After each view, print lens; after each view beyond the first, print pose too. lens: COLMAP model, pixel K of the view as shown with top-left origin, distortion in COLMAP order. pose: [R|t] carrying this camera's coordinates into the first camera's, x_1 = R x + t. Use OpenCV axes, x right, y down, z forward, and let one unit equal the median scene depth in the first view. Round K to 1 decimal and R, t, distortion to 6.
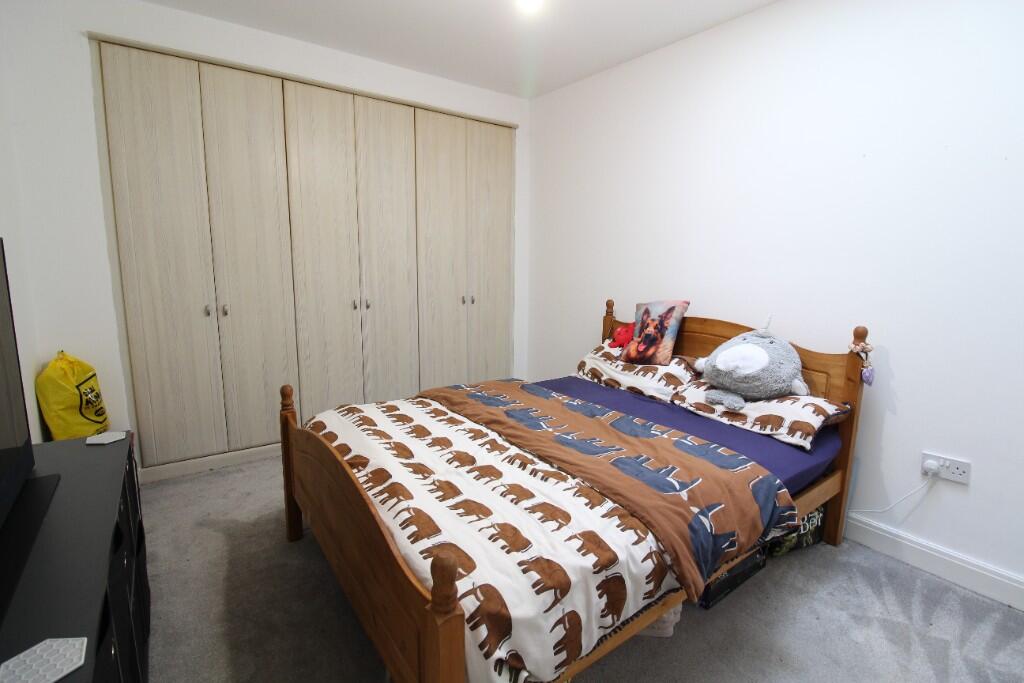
lens RADIAL K [[473.9, 0, 515.1], [0, 473.9, 331.9], [0, 0, 1]] dist [0.000519, -0.014197]
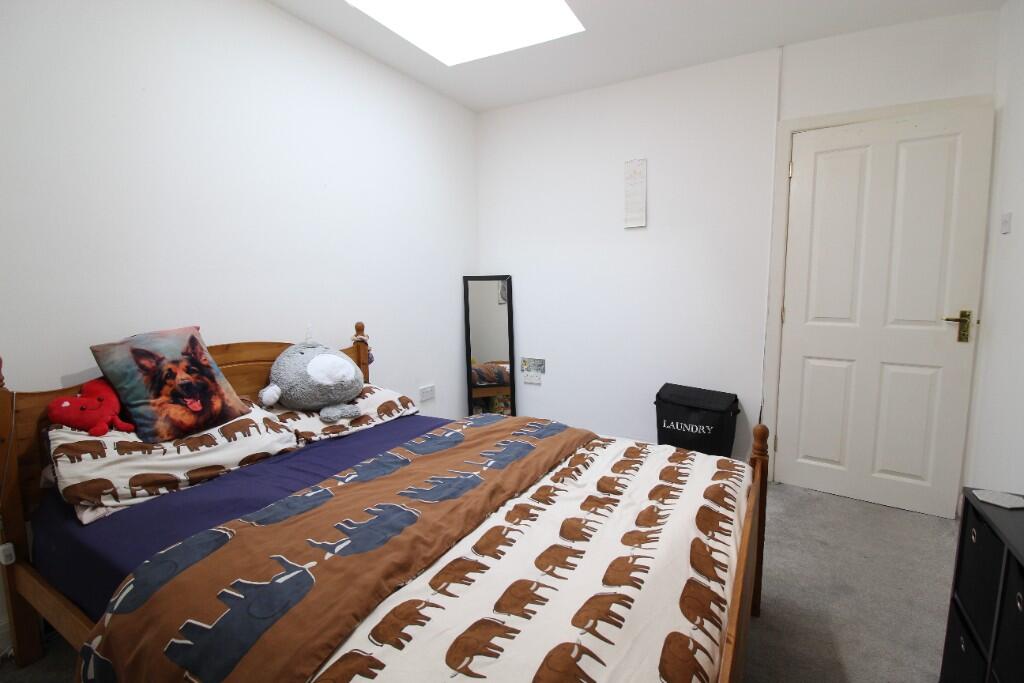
lens RADIAL K [[473.9, 0, 515.1], [0, 473.9, 331.9], [0, 0, 1]] dist [0.000519, -0.014197]
pose [[-0.408132, -0.104787, 0.906889, -0.627525], [0.132260, 0.976123, 0.172309, -0.153600], [-0.903291, 0.190270, -0.384529, 1.122461]]
